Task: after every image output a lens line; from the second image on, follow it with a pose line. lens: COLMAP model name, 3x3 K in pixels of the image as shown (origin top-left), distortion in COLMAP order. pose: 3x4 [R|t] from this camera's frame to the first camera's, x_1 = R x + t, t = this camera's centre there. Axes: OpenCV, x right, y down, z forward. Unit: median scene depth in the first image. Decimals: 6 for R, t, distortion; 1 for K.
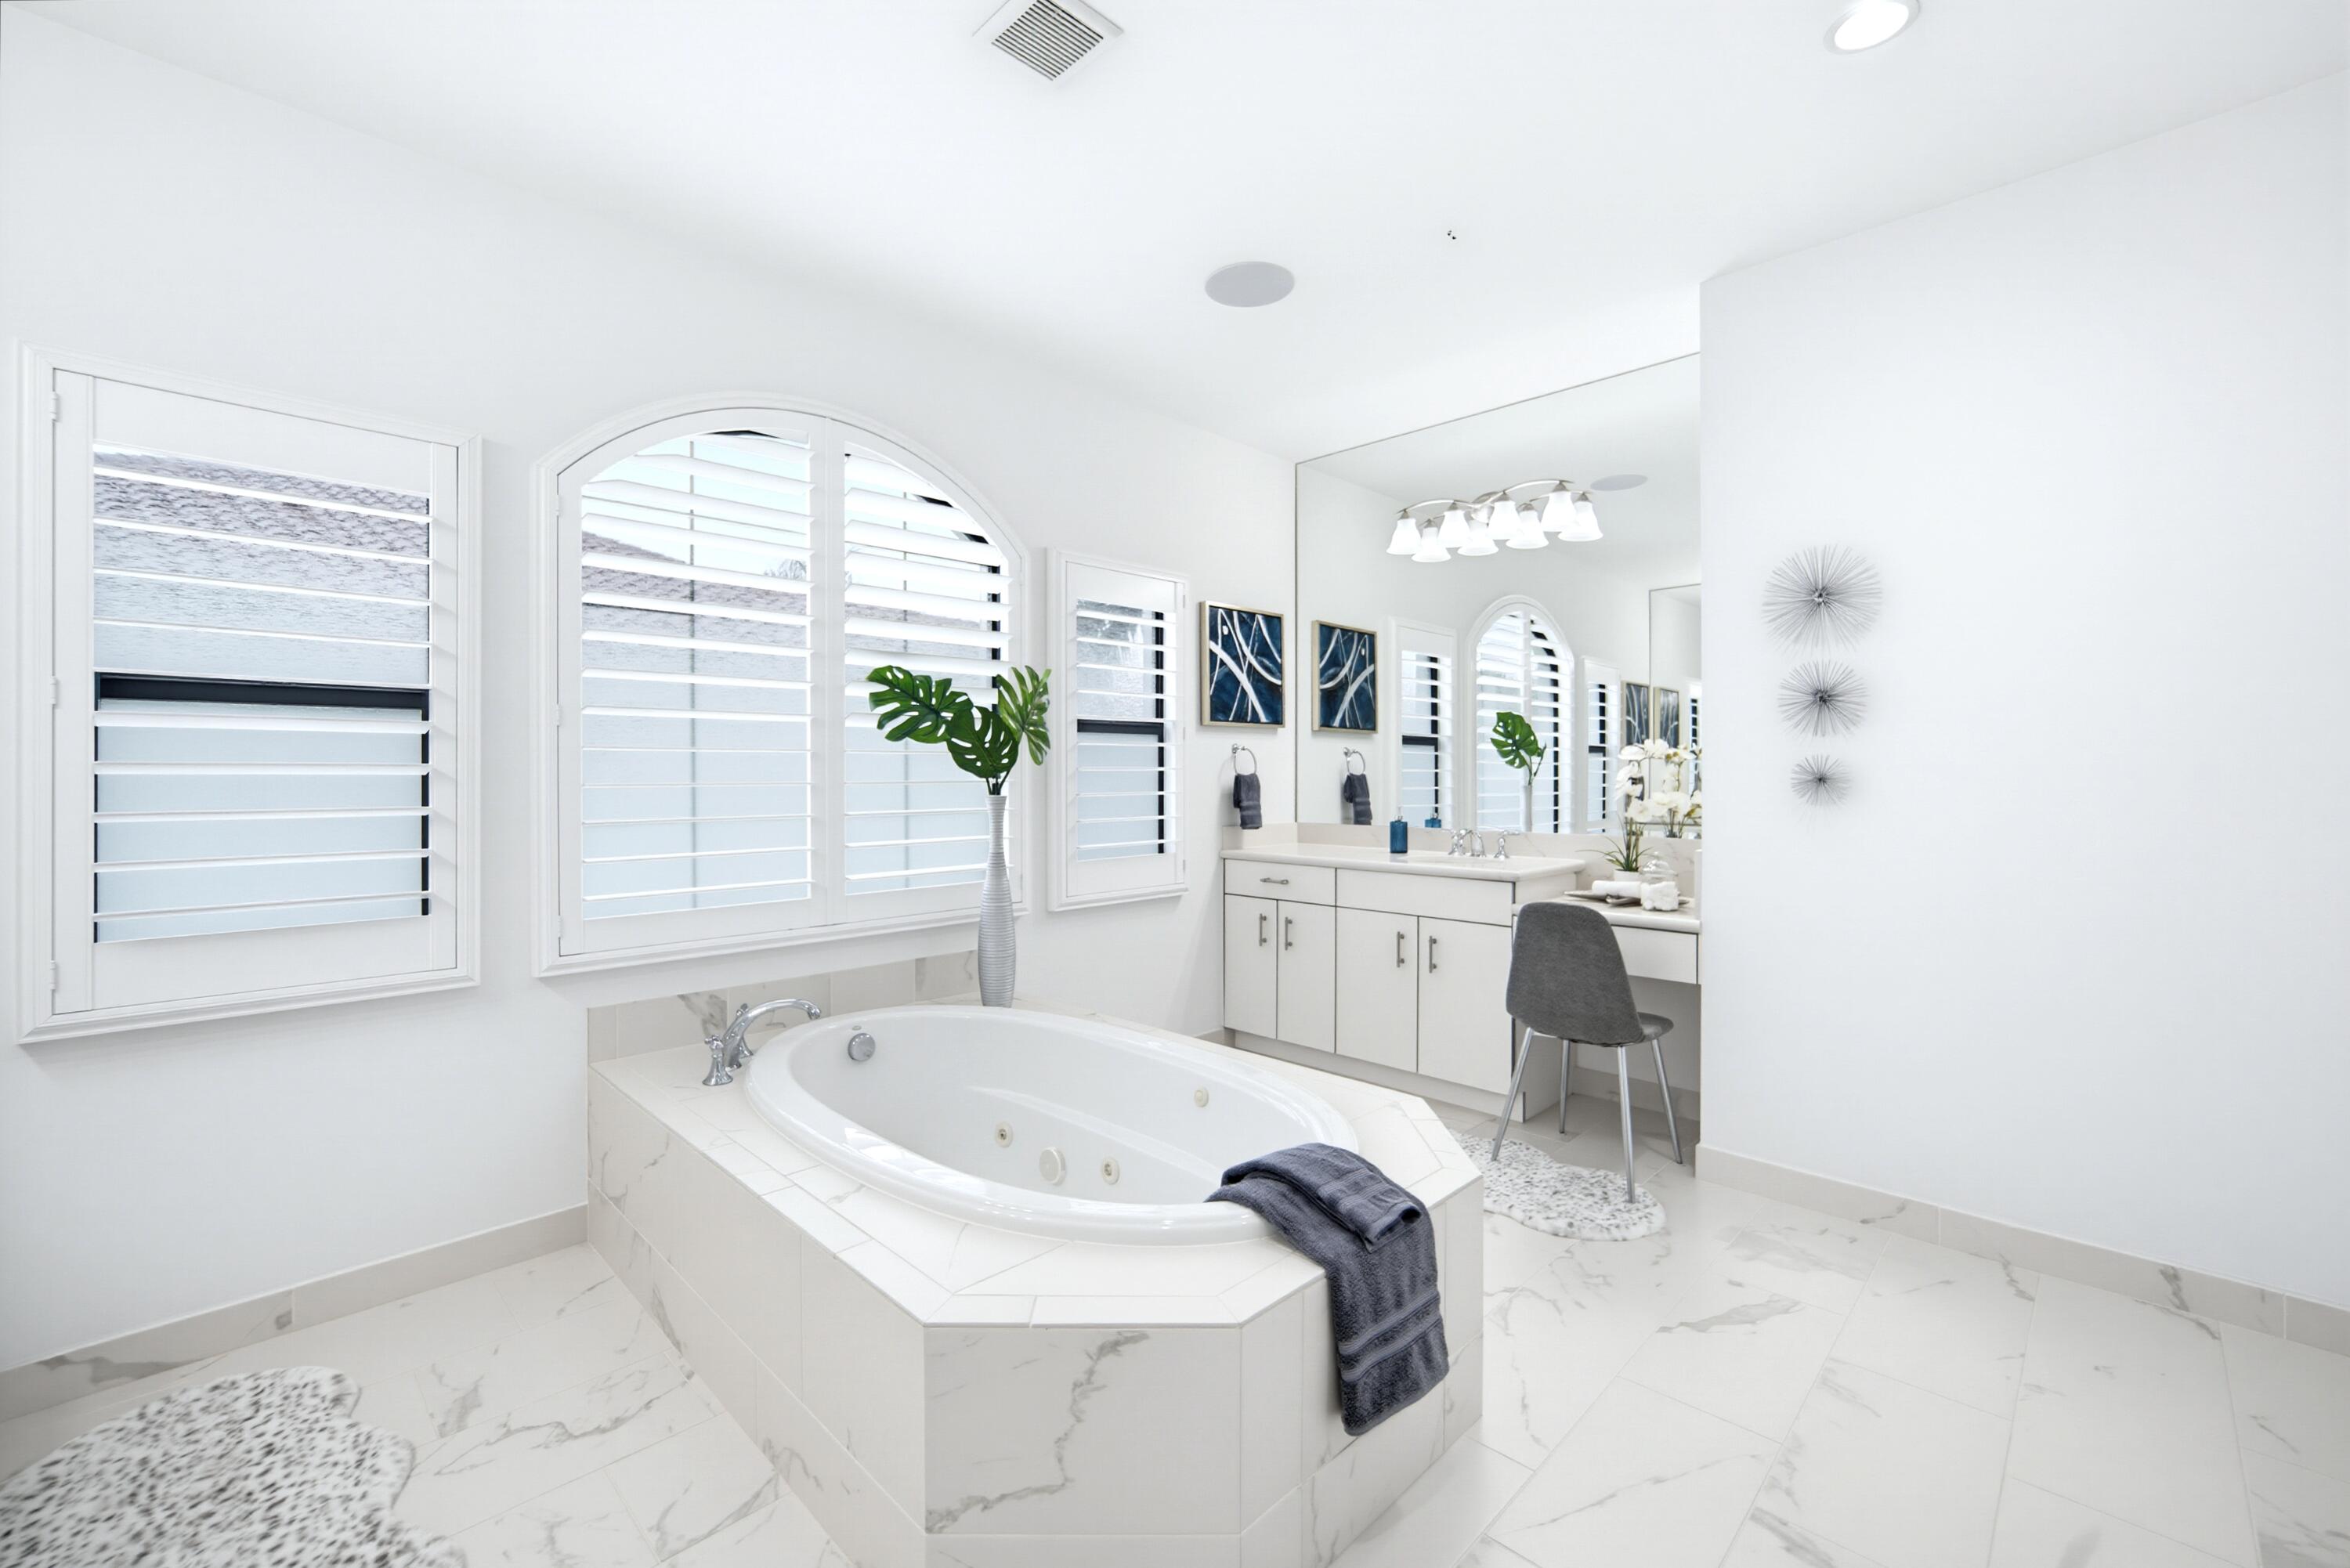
lens RADIAL K [[968.8, 0, 1201.4], [0, 968.8, 763.3], [0, 0, 1]] dist [-0.000767, -0.000050]
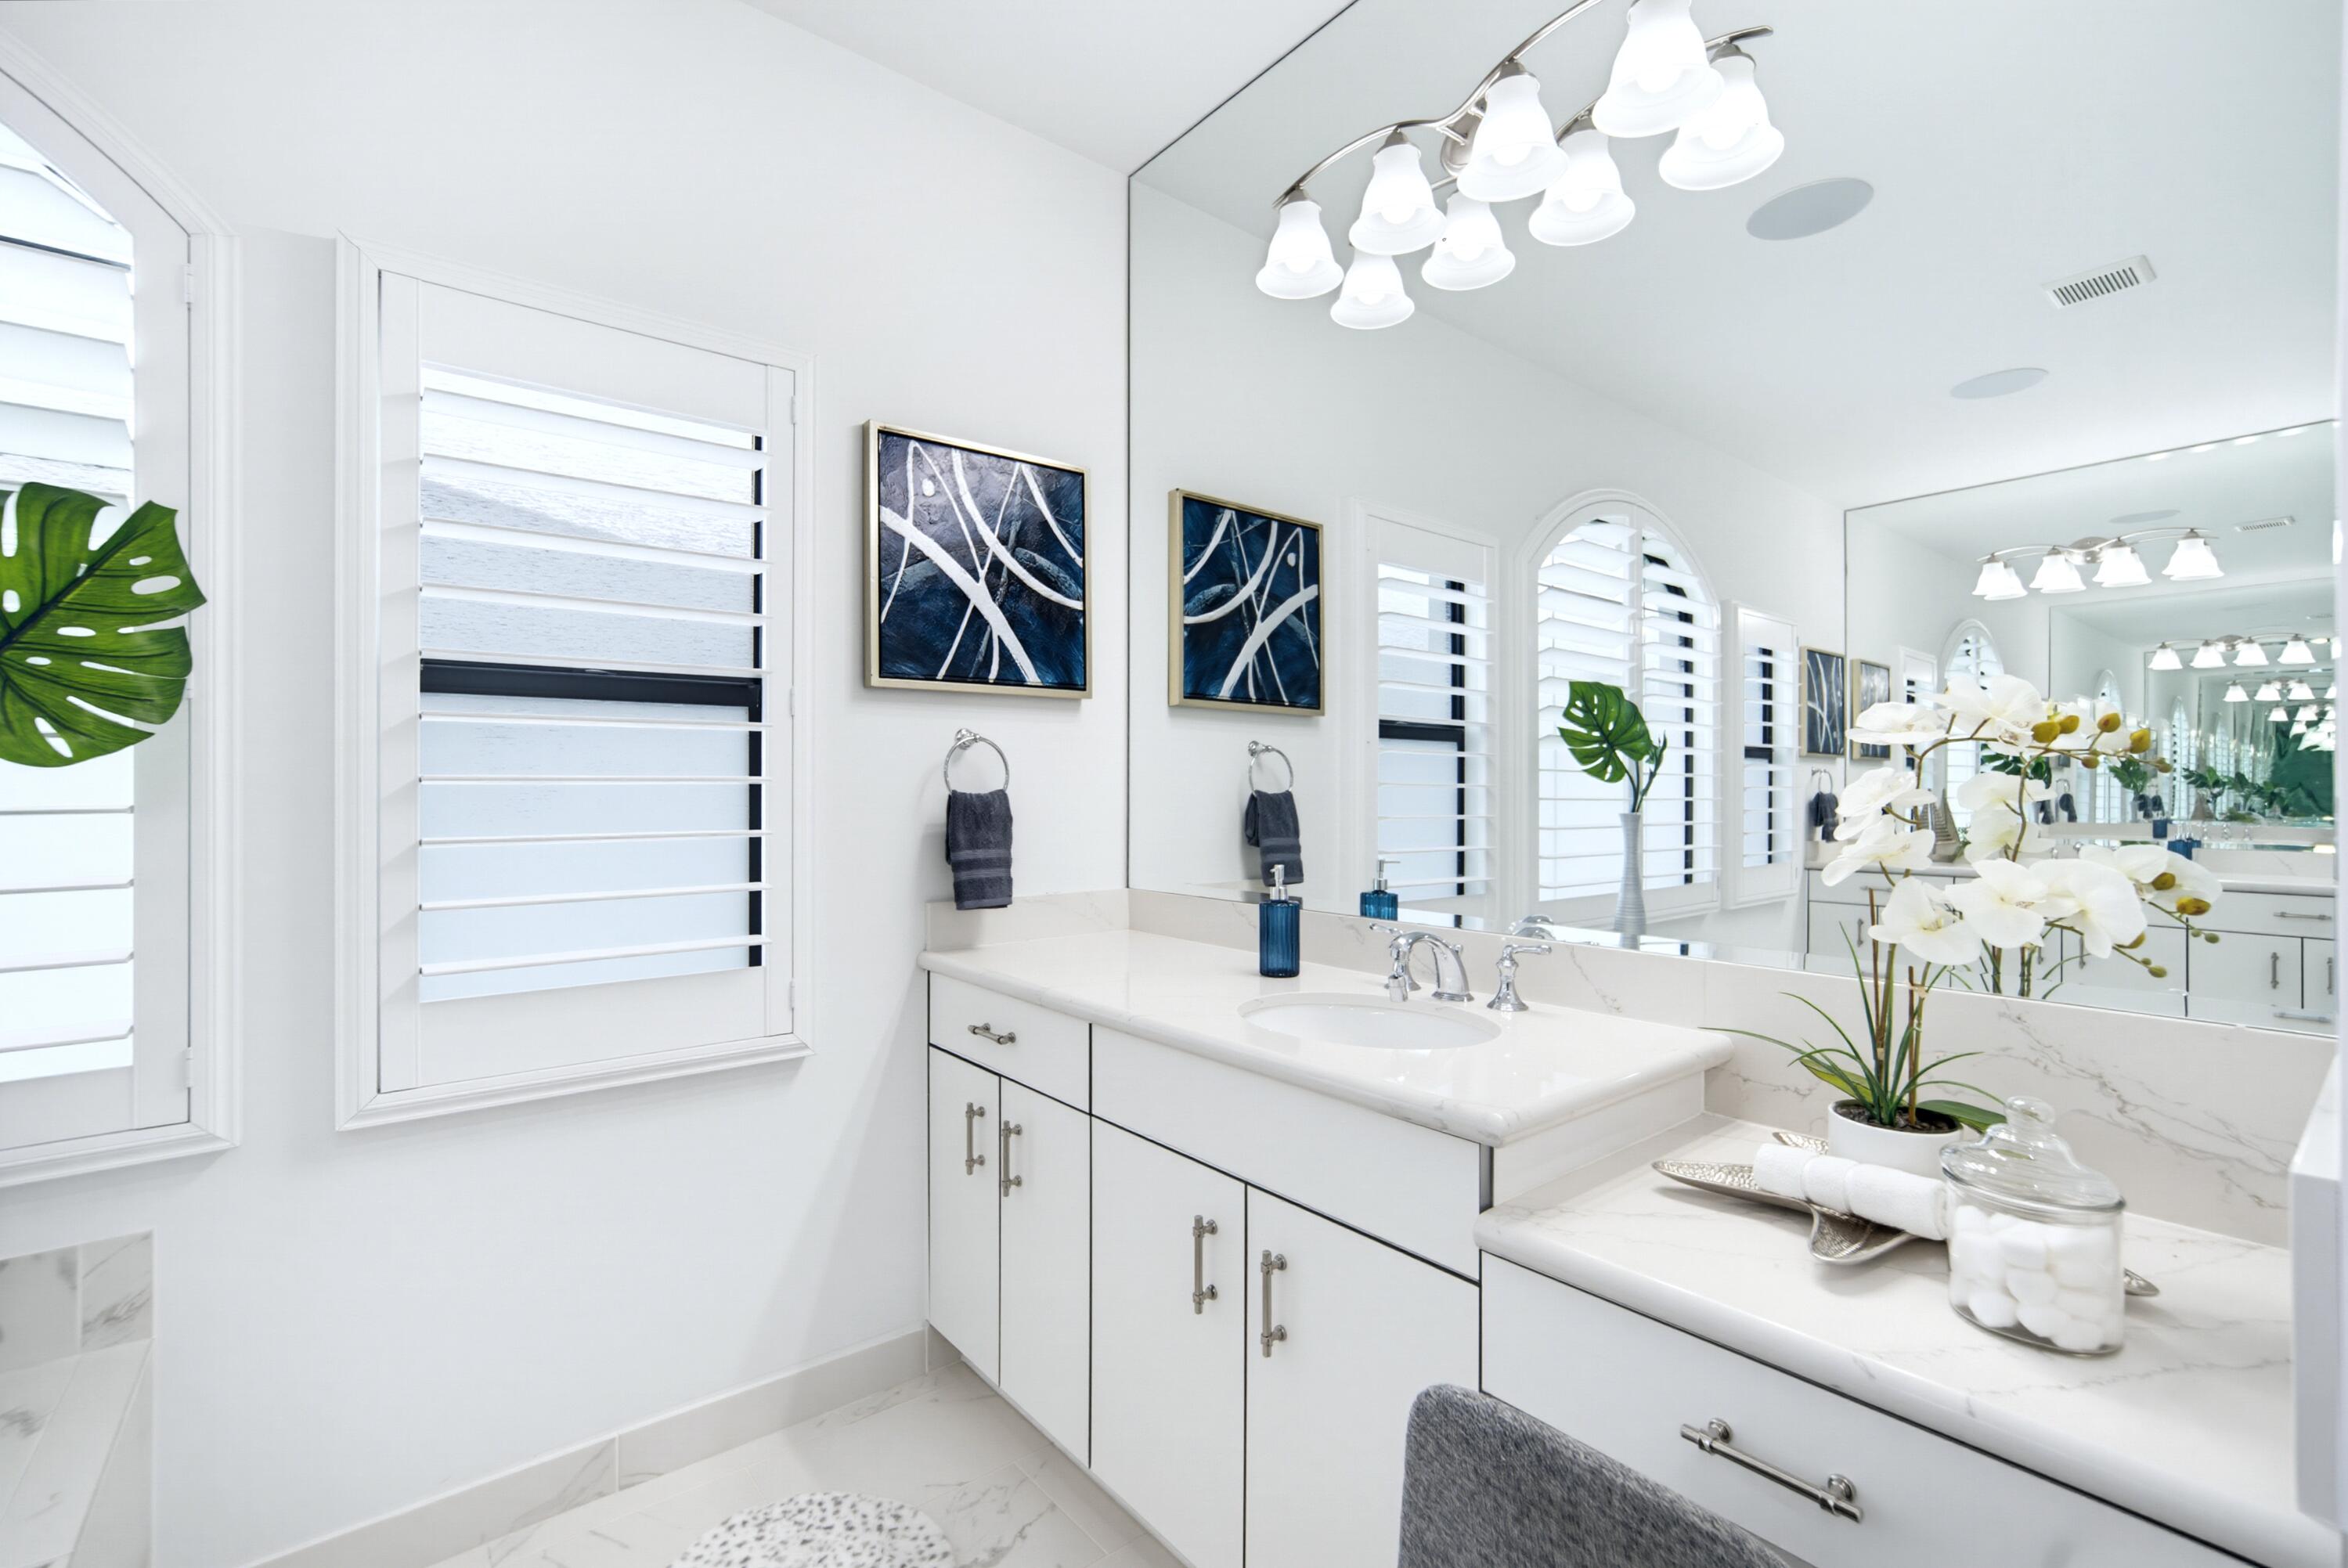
lens RADIAL K [[1011.7, 0, 1174.0], [0, 1011.7, 784.0], [0, 0, 1]] dist [-0.043347, 0.000032]
pose [[0.990426, 0.001902, -0.138035, 0.184050], [-0.001052, 0.999980, 0.006230, 0.003577], [0.138044, -0.006025, 0.990408, 0.462180]]
